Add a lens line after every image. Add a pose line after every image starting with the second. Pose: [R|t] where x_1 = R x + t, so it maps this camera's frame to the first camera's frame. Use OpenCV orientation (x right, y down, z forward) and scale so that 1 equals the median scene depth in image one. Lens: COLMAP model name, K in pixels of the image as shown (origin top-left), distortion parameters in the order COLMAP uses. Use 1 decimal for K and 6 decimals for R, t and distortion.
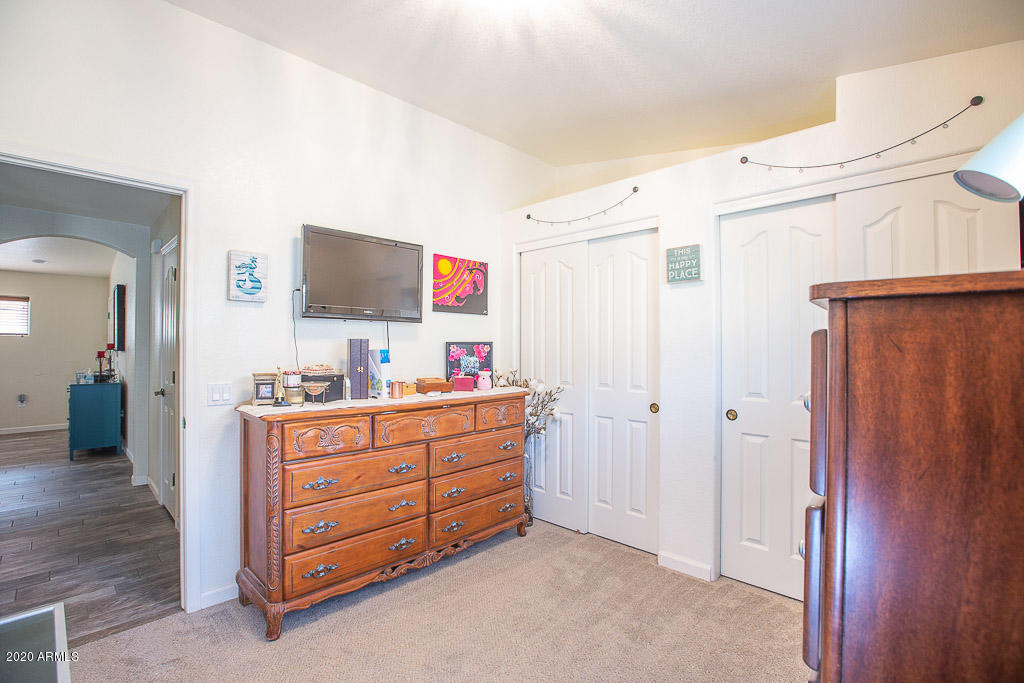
lens RADIAL K [[460.7, 0, 508.1], [0, 460.7, 351.0], [0, 0, 1]] dist [0.002047, -0.001377]
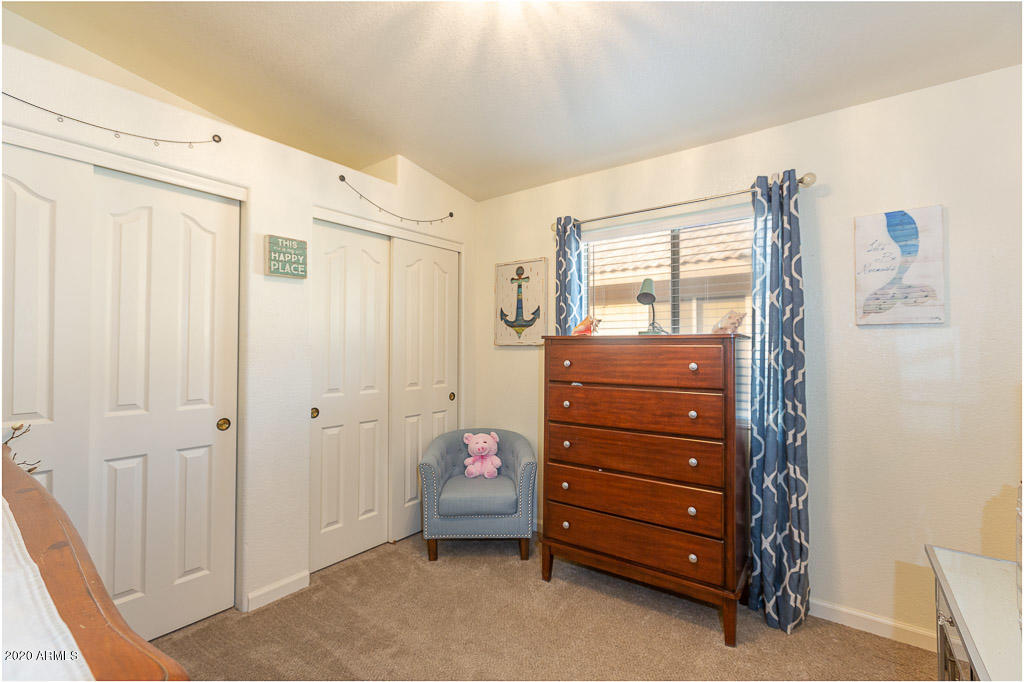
lens RADIAL K [[460.7, 0, 516.1], [0, 460.7, 341.4], [0, 0, 1]] dist [0.002047, -0.001377]
pose [[-0.116982, 0.006514, 0.993113, -0.594151], [-0.001955, 0.999975, -0.006789, -0.016136], [-0.993132, -0.002735, -0.116967, 0.671884]]
